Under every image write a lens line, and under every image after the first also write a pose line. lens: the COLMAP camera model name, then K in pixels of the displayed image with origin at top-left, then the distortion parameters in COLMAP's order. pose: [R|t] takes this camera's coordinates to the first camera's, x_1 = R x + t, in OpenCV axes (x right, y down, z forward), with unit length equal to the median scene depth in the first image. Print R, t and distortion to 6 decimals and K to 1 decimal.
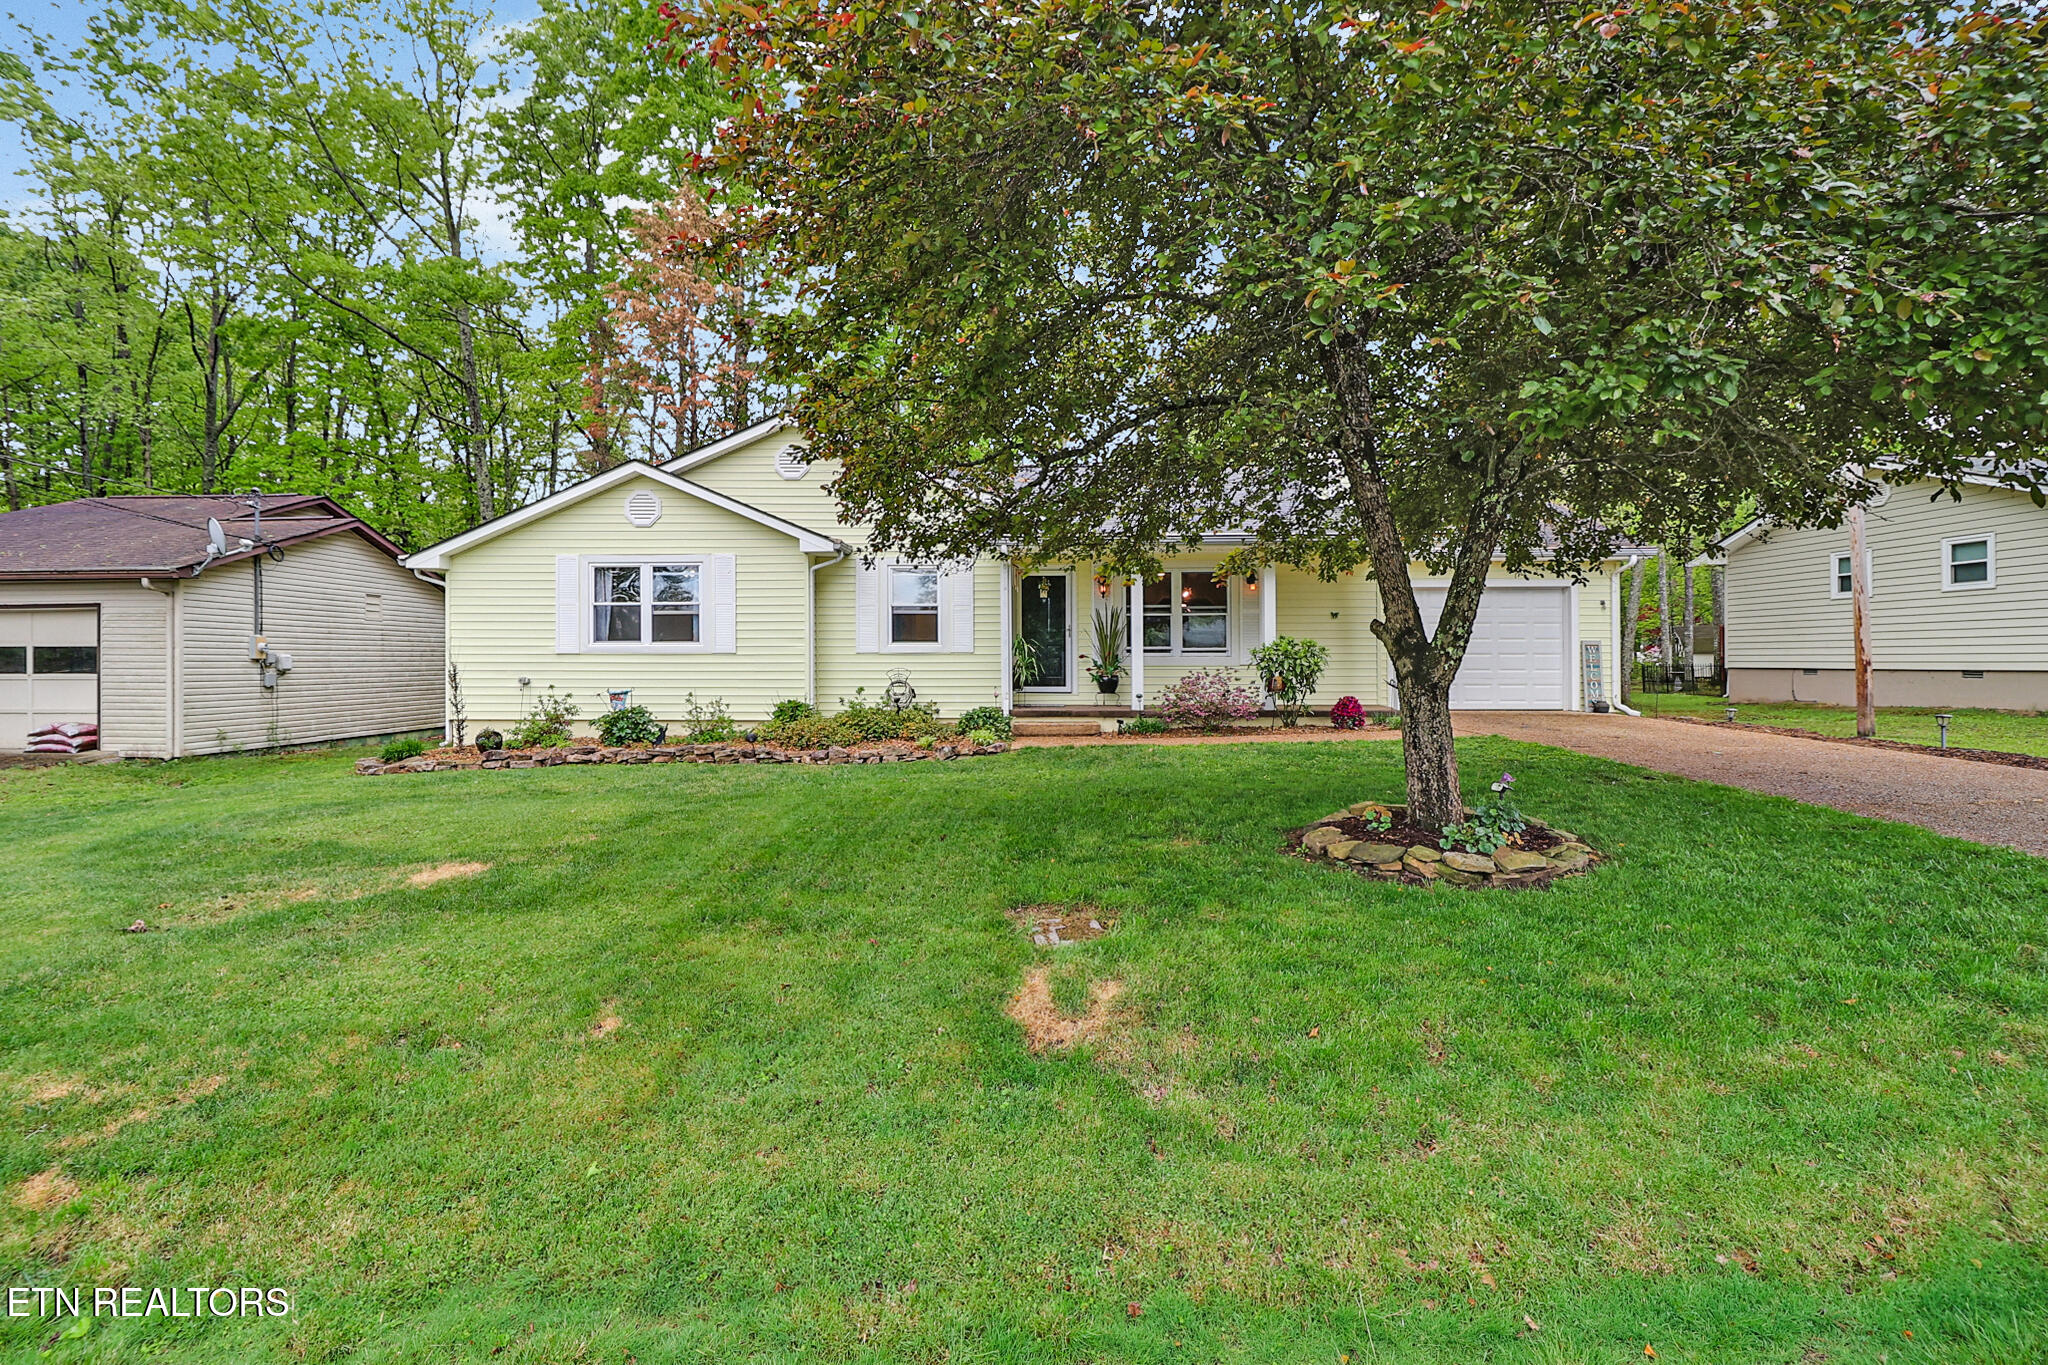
lens RADIAL K [[942.2, 0, 1013.4], [0, 942.2, 648.7], [0, 0, 1]] dist [0.001471, -0.016533]
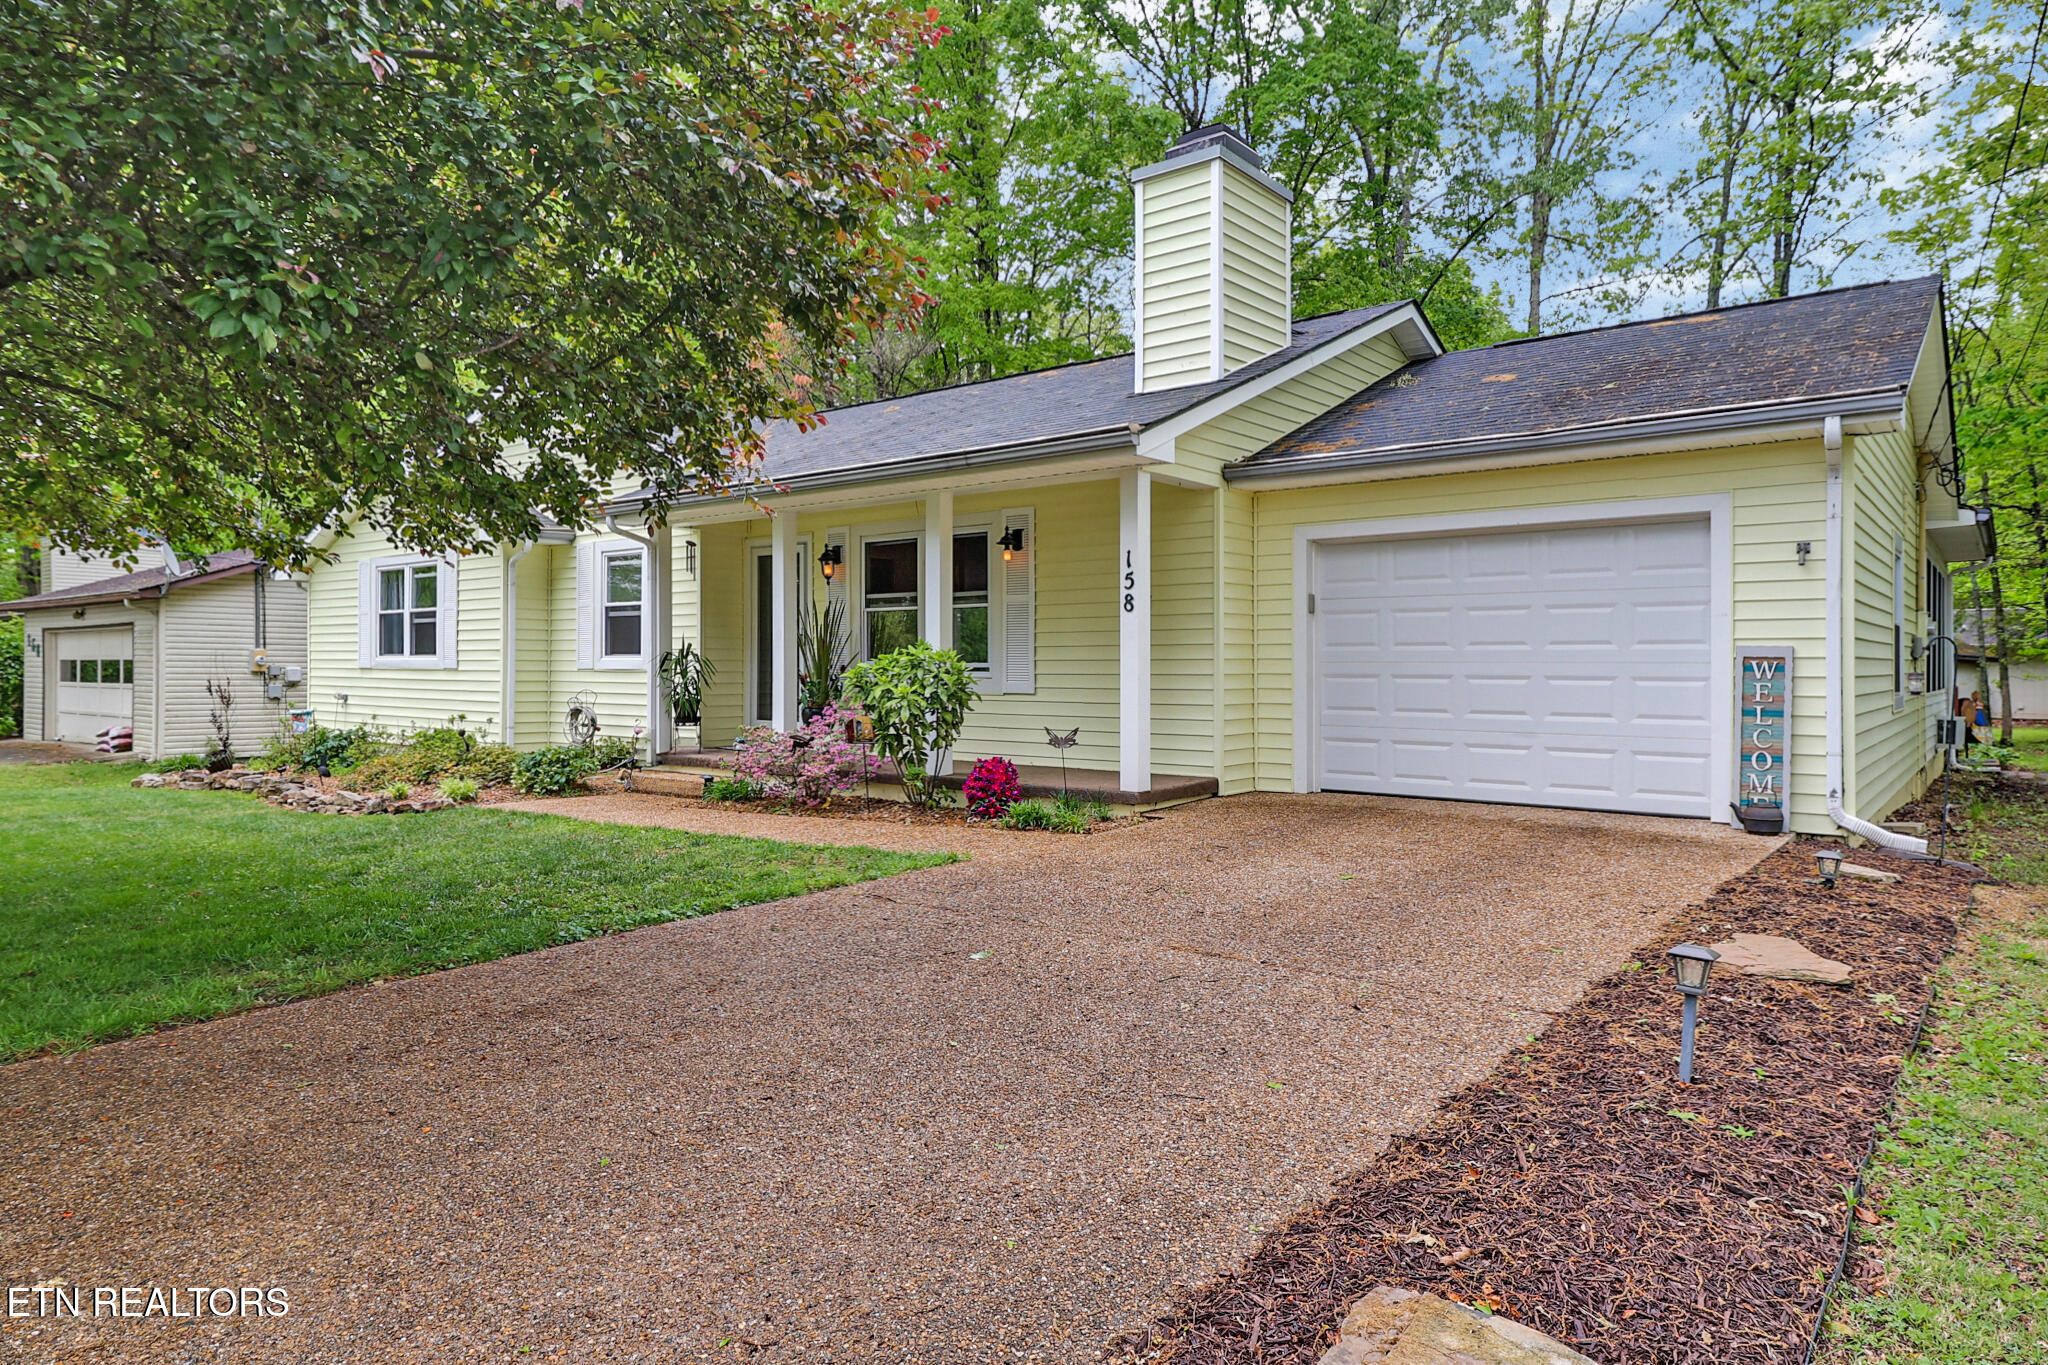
lens RADIAL K [[1240.3, 0, 1025.2], [0, 1240.3, 650.4], [0, 0, 1]] dist [0.001134, 0.000250]
pose [[0.786416, -0.003644, -0.617687, 0.785264], [0.002223, 0.999993, -0.003069, -0.006966], [0.617693, 0.001041, 0.786418, 0.461536]]
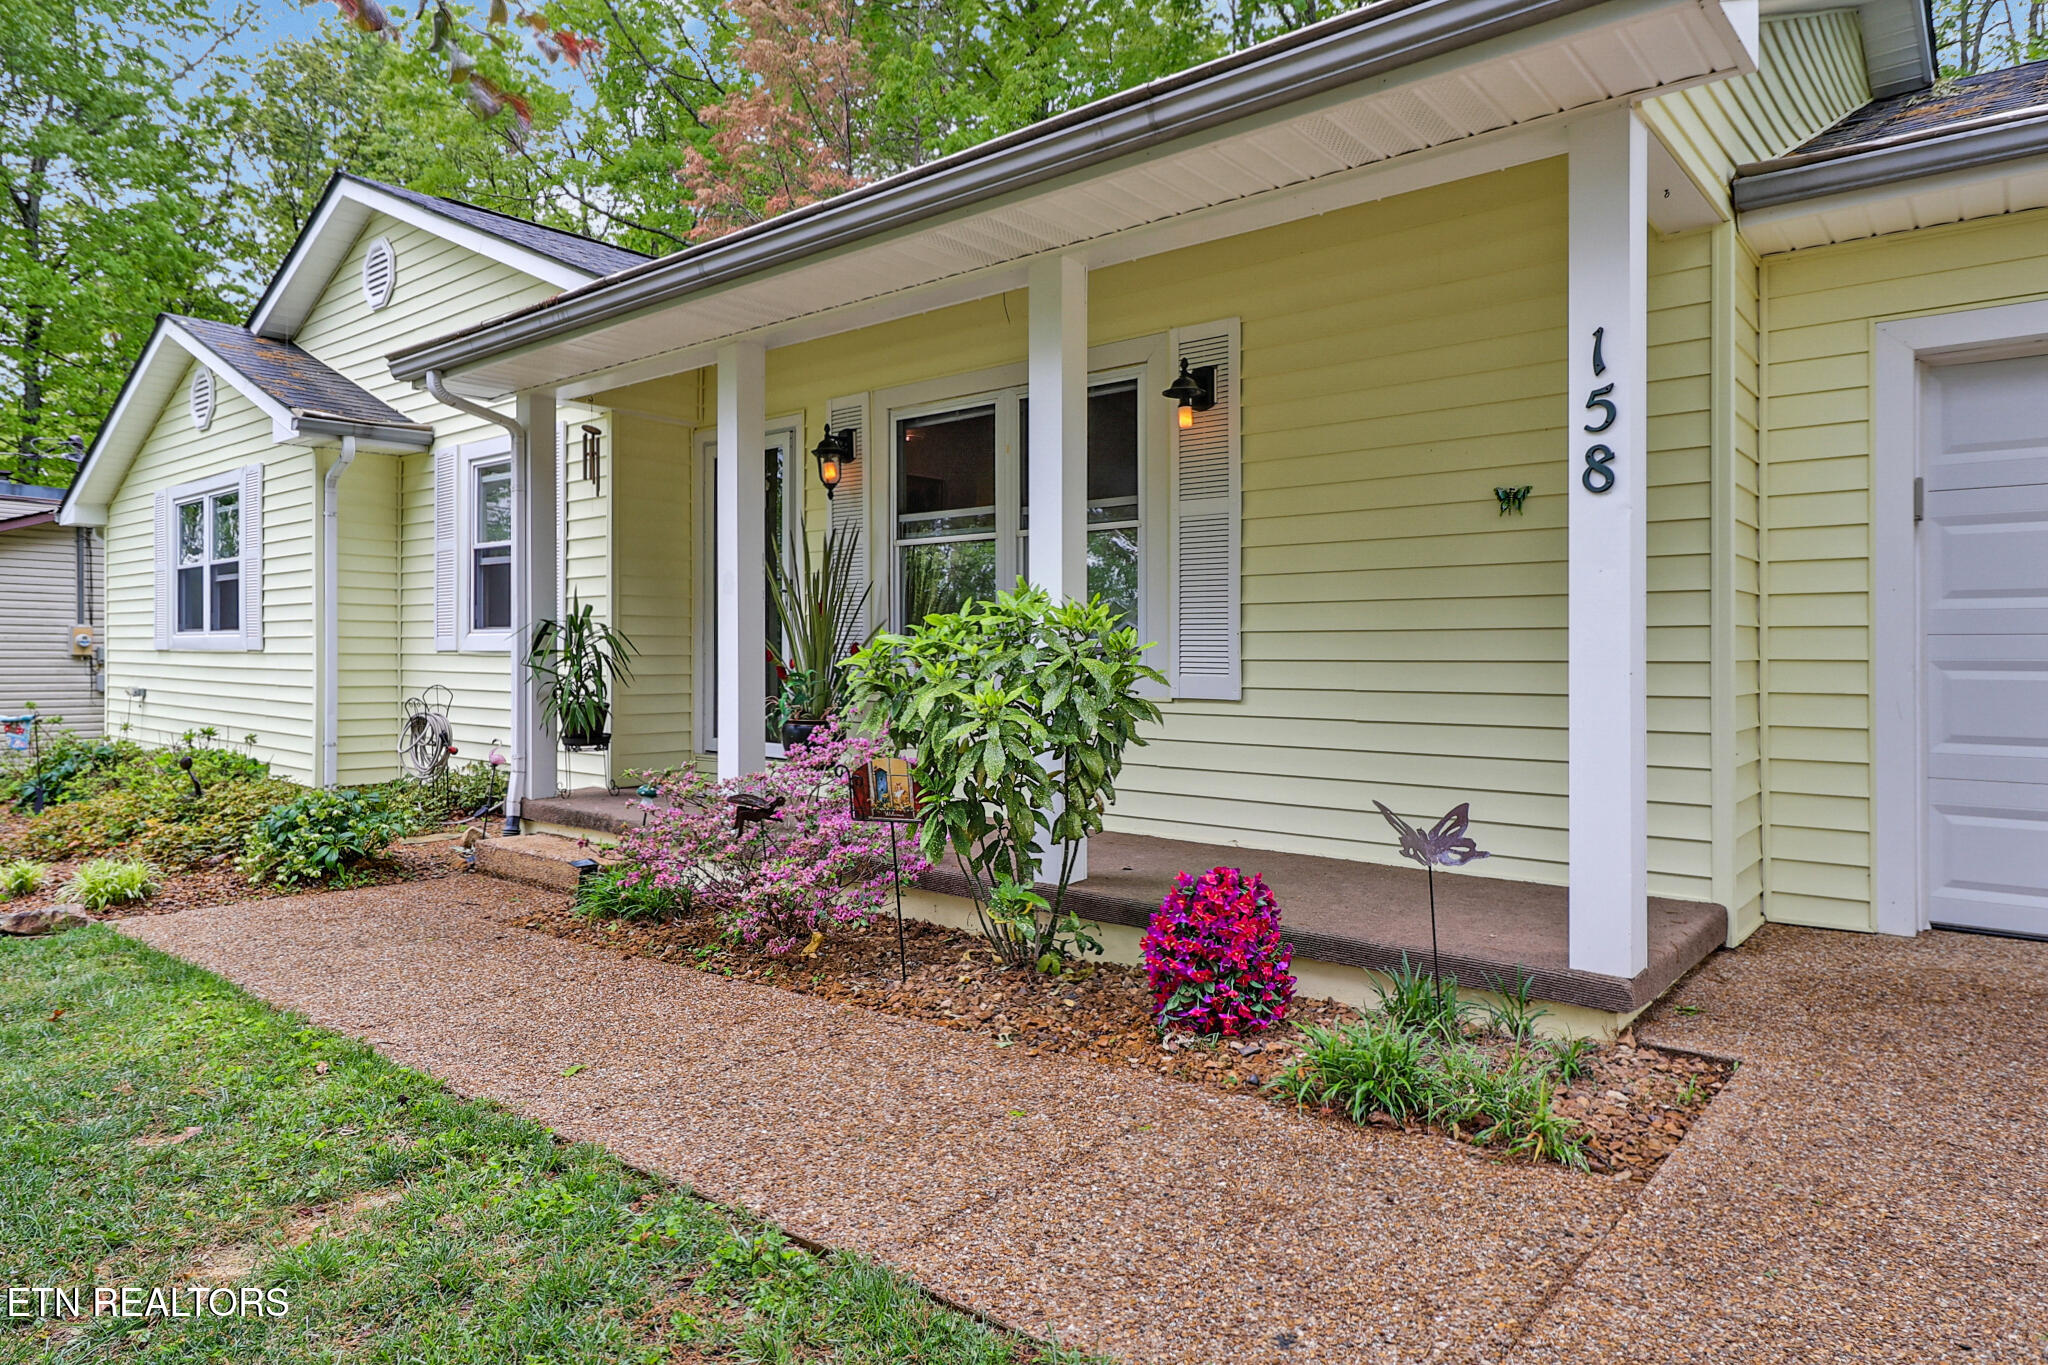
lens RADIAL K [[1240.3, 0, 1025.2], [0, 1240.3, 650.4], [0, 0, 1]] dist [0.001134, 0.000250]
pose [[0.769318, 0.004010, -0.638854, 0.491269], [0.001541, 0.999966, 0.008133, -0.000421], [0.638864, -0.007242, 0.769285, 0.751755]]
